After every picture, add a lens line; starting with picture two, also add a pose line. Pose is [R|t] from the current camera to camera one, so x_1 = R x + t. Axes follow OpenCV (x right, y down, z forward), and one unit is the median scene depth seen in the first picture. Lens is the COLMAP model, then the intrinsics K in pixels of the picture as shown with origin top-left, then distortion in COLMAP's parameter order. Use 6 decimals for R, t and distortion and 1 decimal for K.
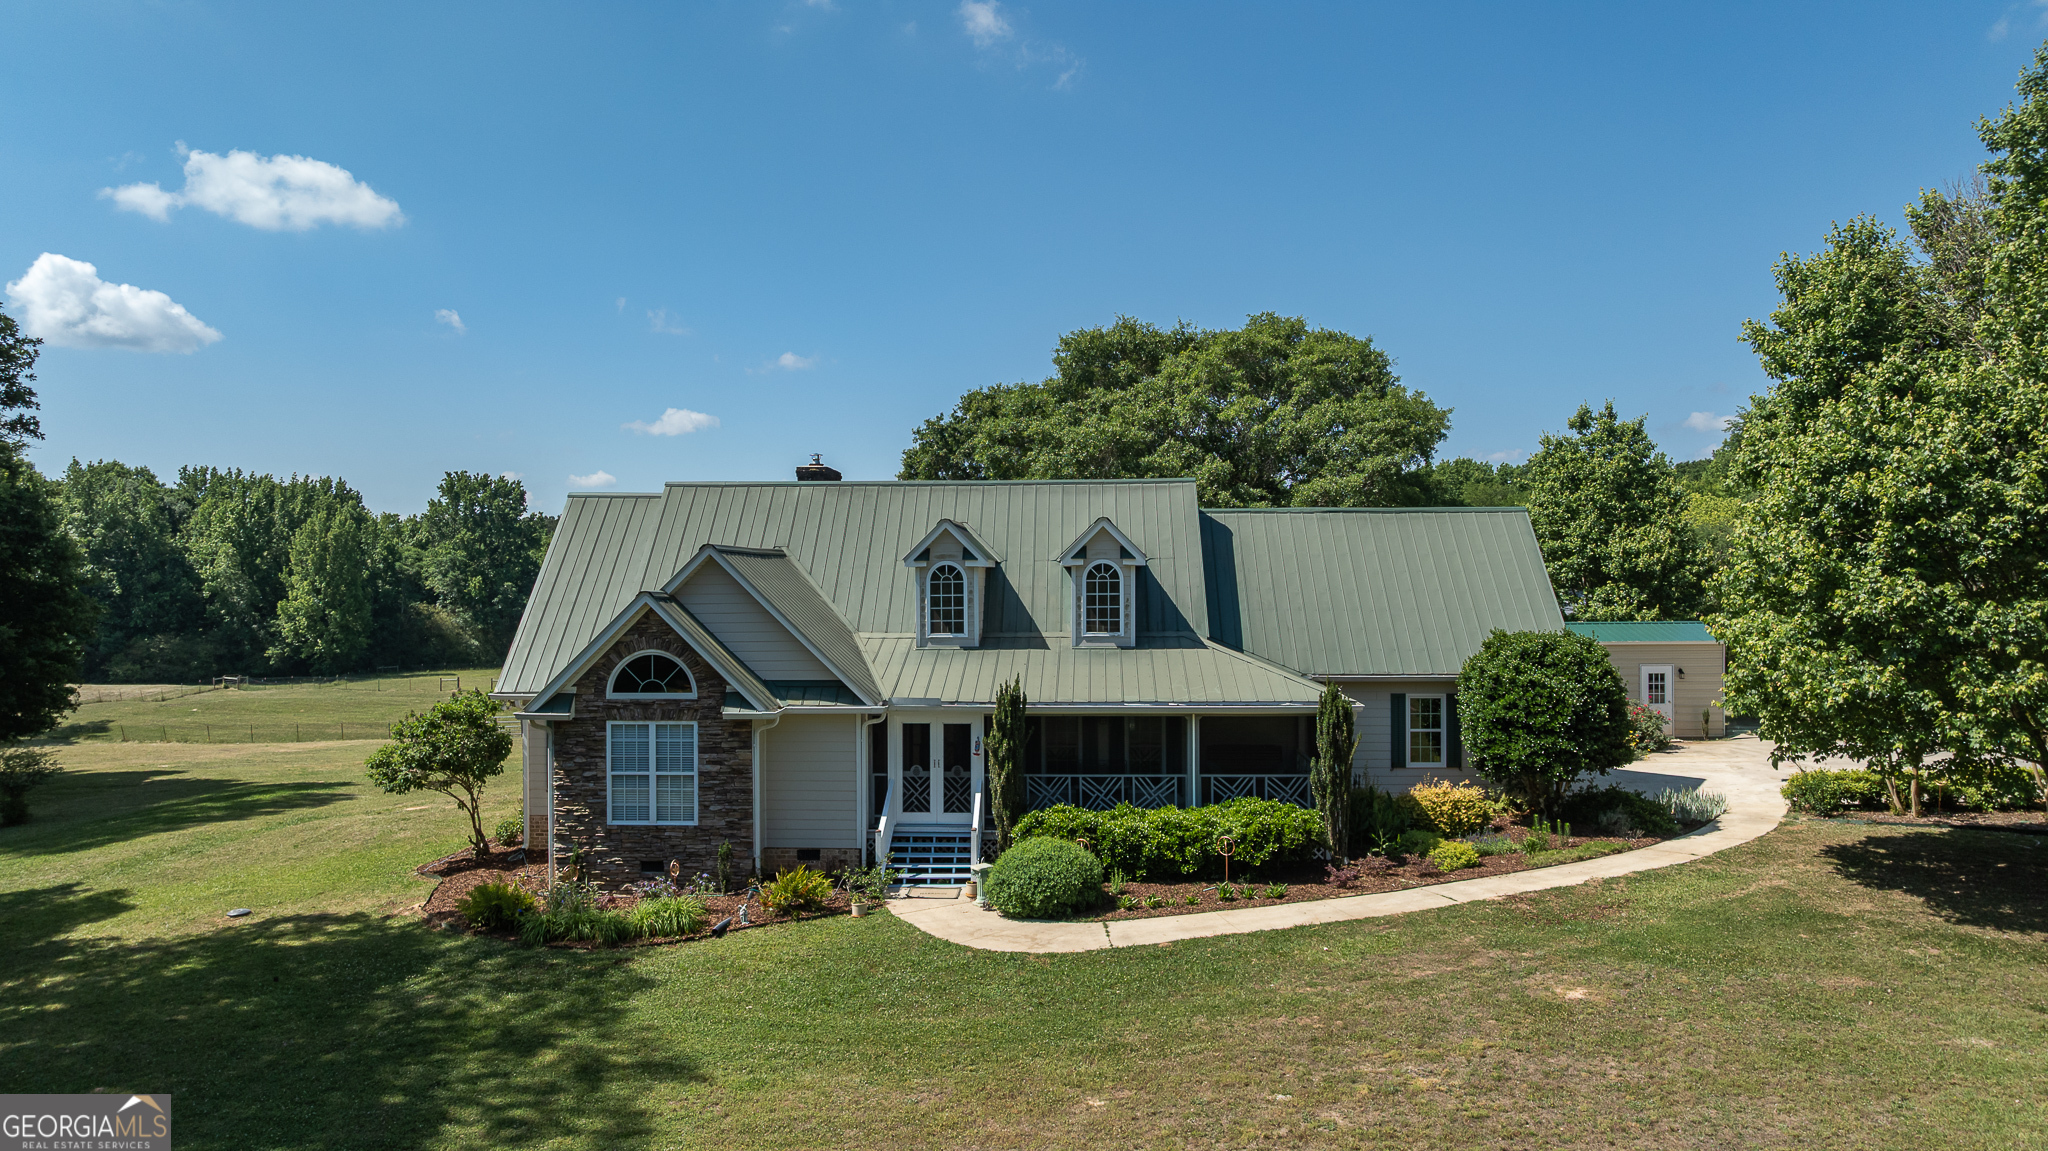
lens RADIAL K [[1441.0, 0, 1024.8], [0, 1441.0, 573.0], [0, 0, 1]] dist [-0.034197, 0.032262]
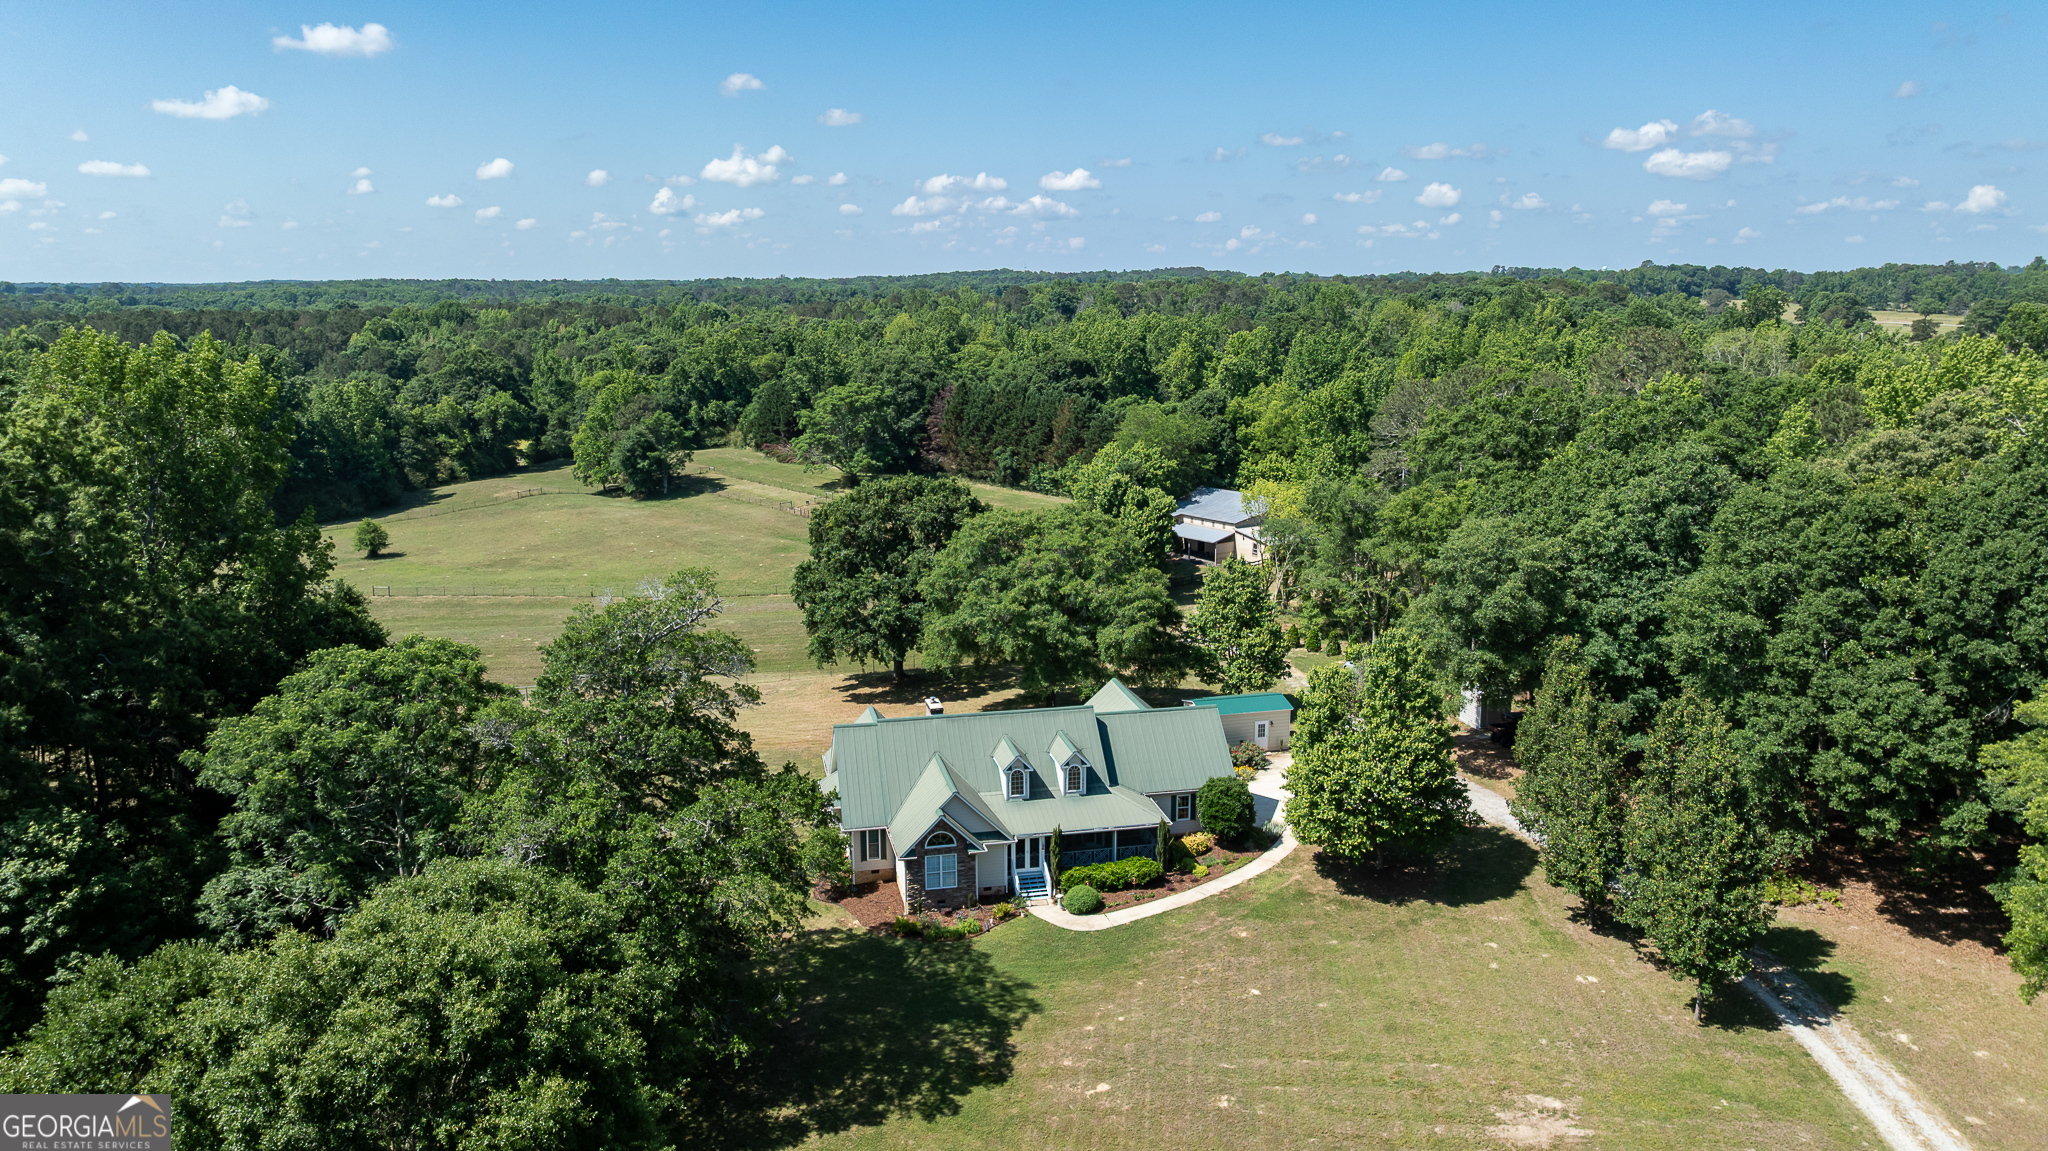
lens RADIAL K [[1441.0, 0, 1035.5], [0, 1441.0, 564.2], [0, 0, 1]] dist [-0.034197, 0.032262]
pose [[0.964230, -0.047305, 0.260811, -0.768929], [-0.004733, 0.980717, 0.195377, -0.990540], [-0.265024, -0.189623, 0.945413, -1.594895]]
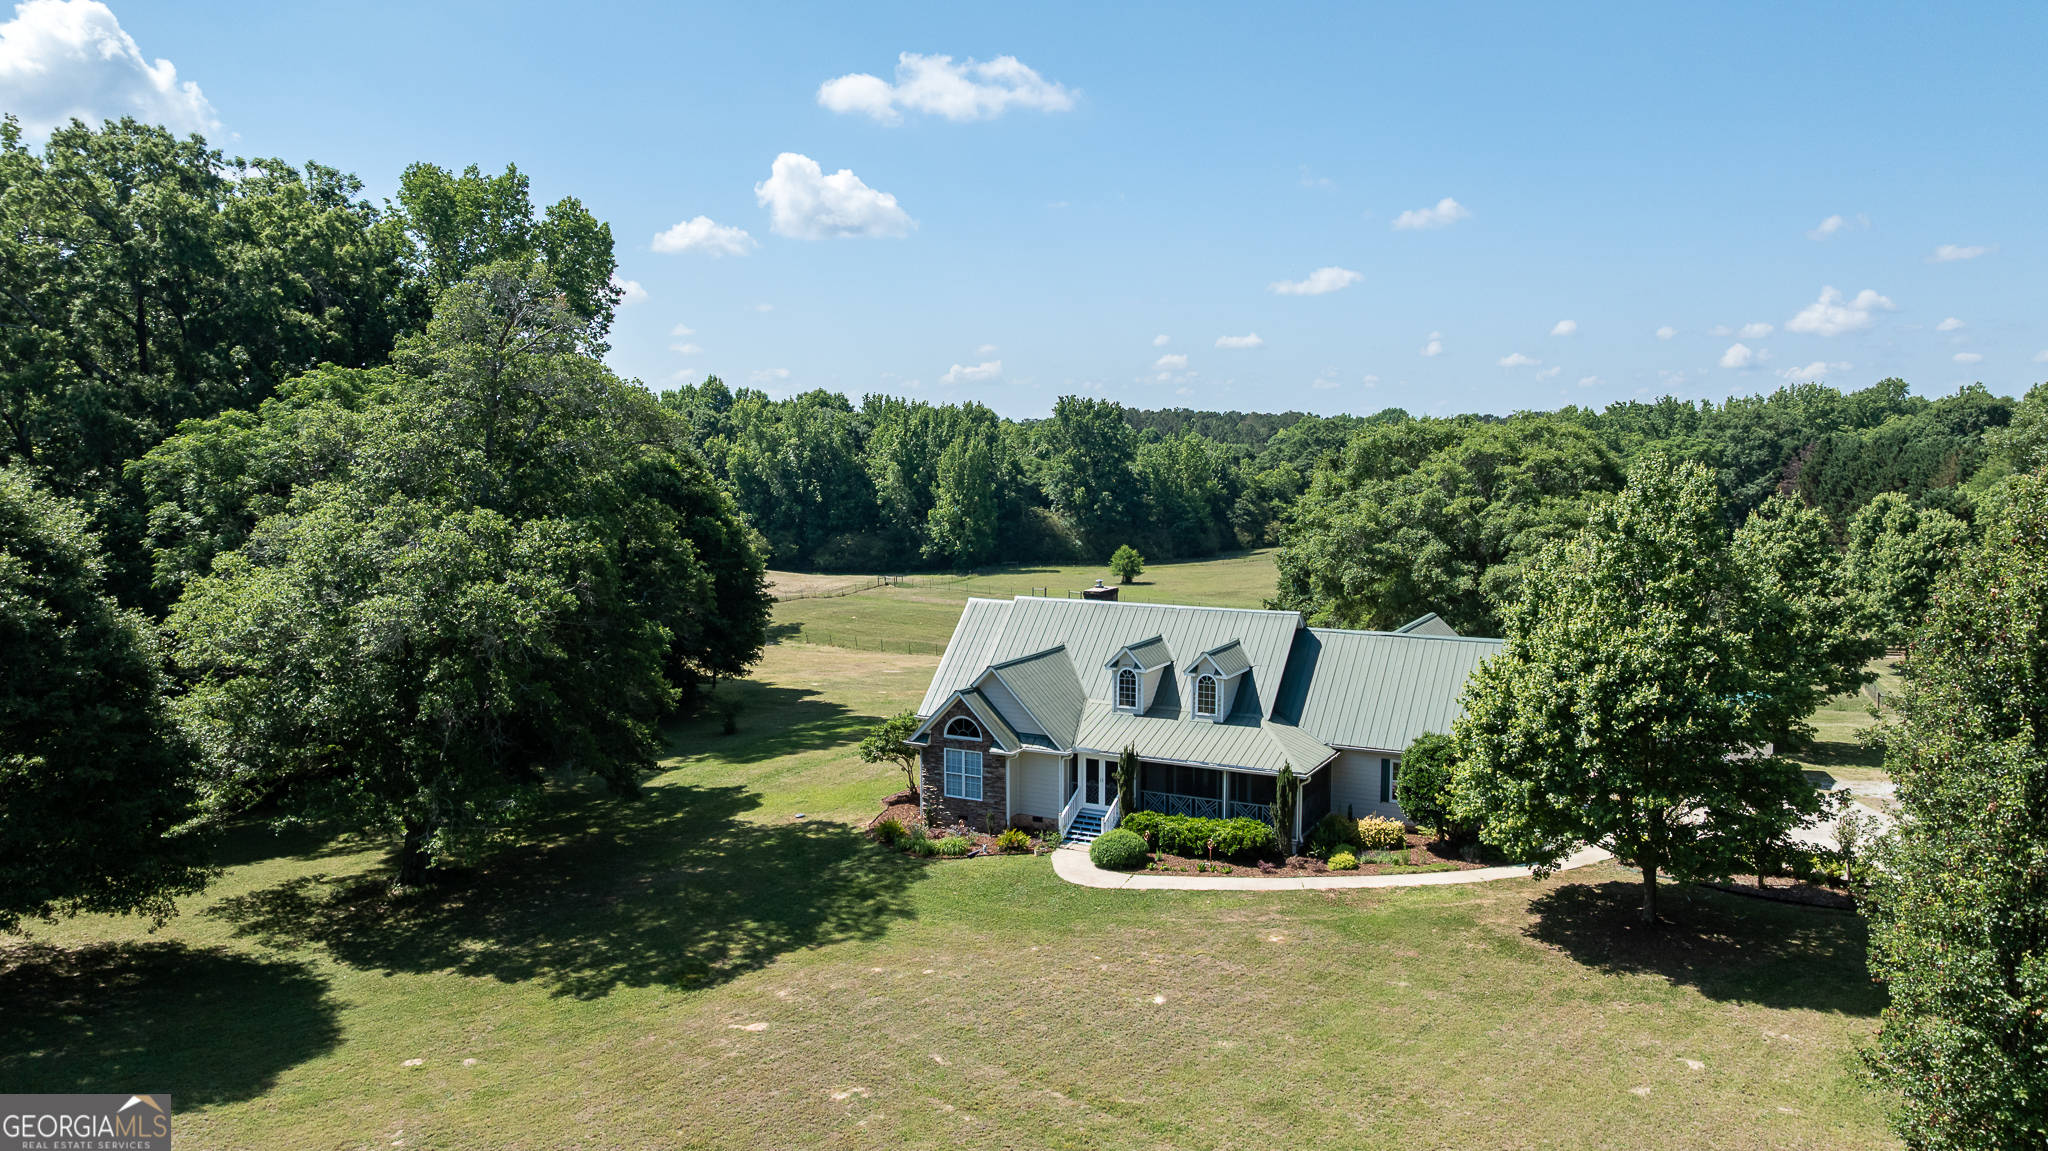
lens RADIAL K [[1441.0, 0, 1024.7], [0, 1441.0, 572.6], [0, 0, 1]] dist [-0.034197, 0.032262]
pose [[0.904953, 0.042224, -0.423412, 0.667666], [-0.001099, 0.995293, 0.096905, -0.341292], [0.425511, -0.087229, 0.900740, -0.786880]]
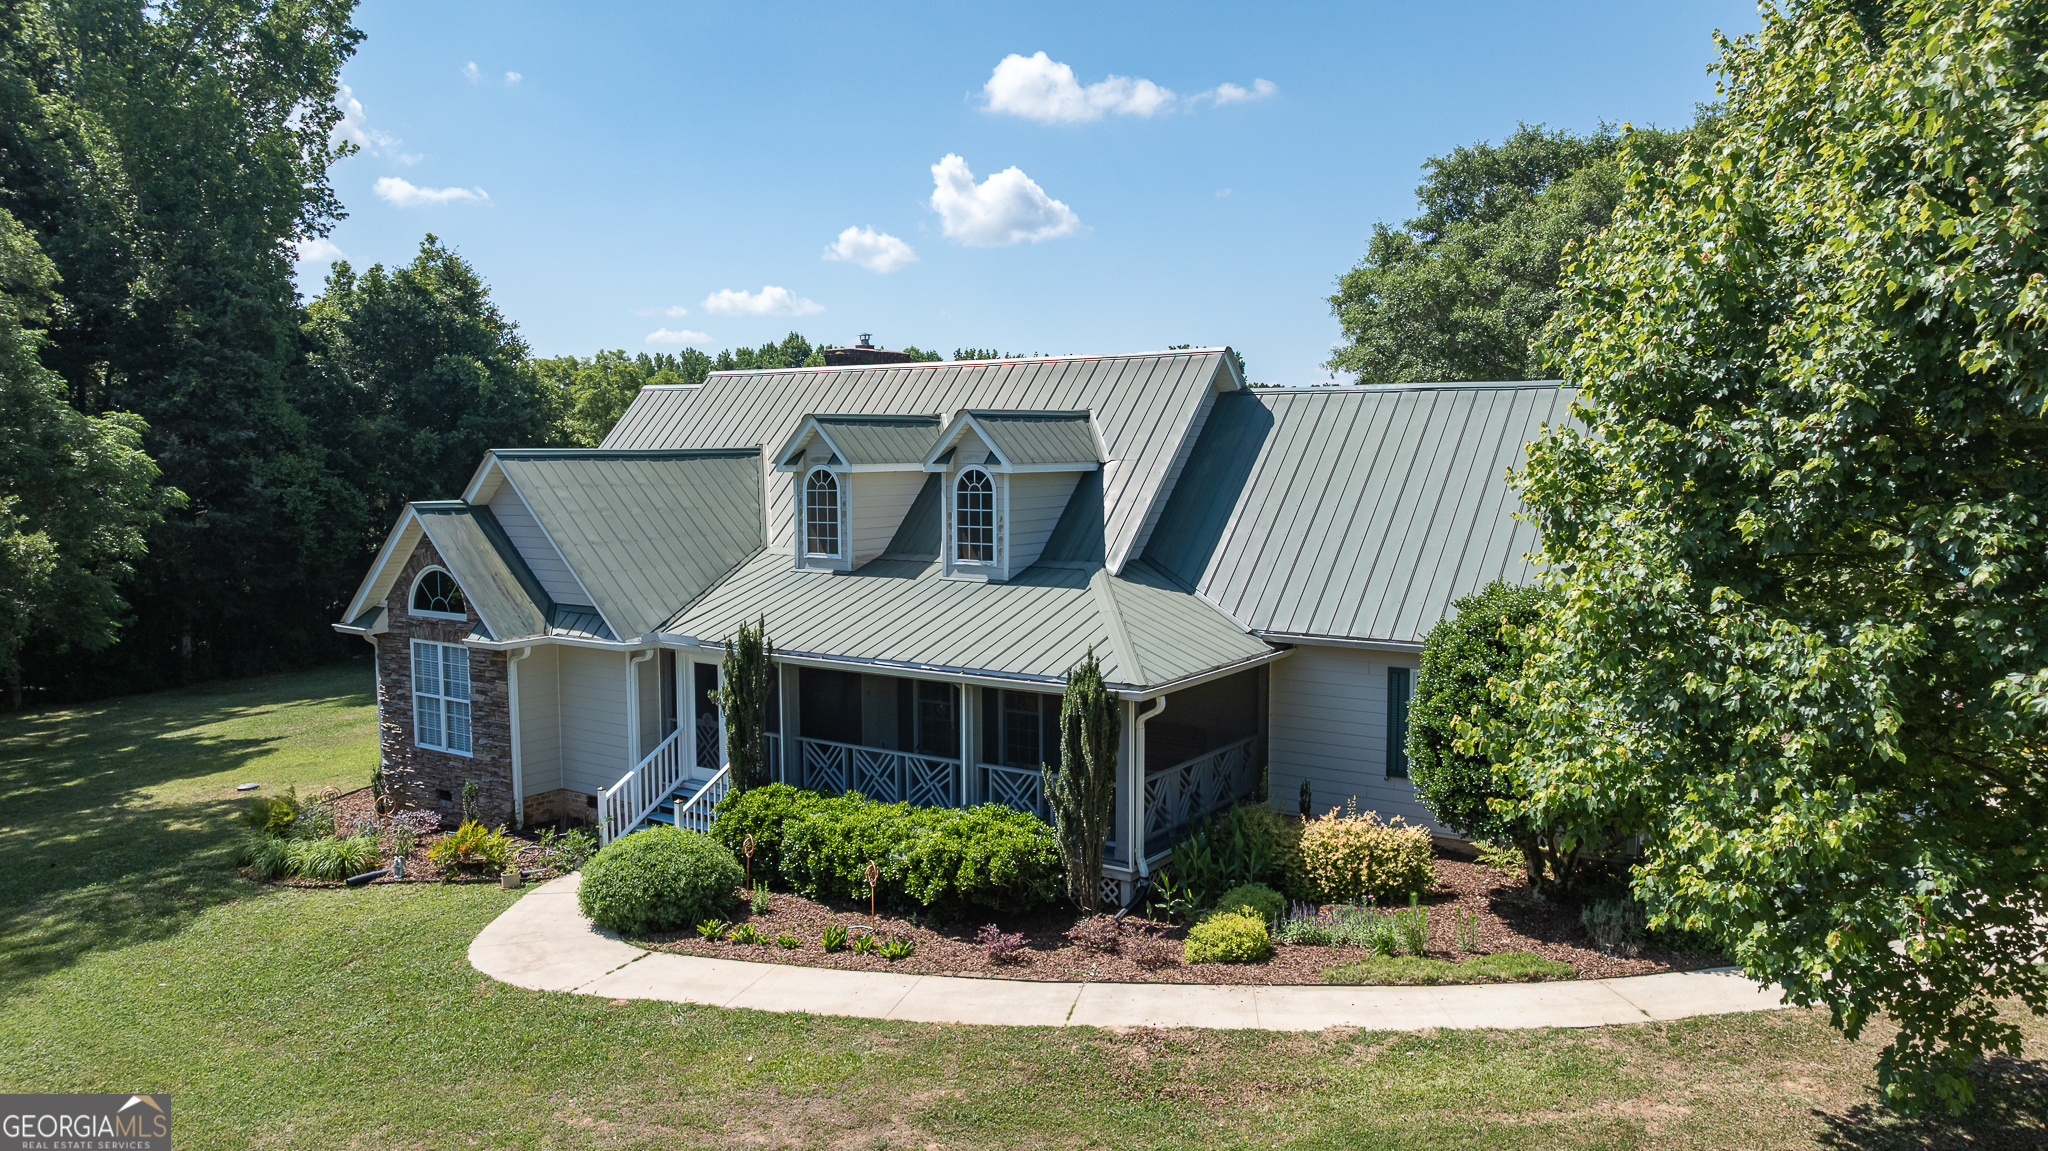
lens RADIAL K [[1441.0, 0, 1027.7], [0, 1441.0, 588.4], [0, 0, 1]] dist [-0.034197, 0.032262]
pose [[0.851536, 0.051119, -0.521799, 0.525353], [0.002868, 0.994766, 0.102135, -0.023846], [0.524289, -0.088468, 0.846932, 0.402665]]
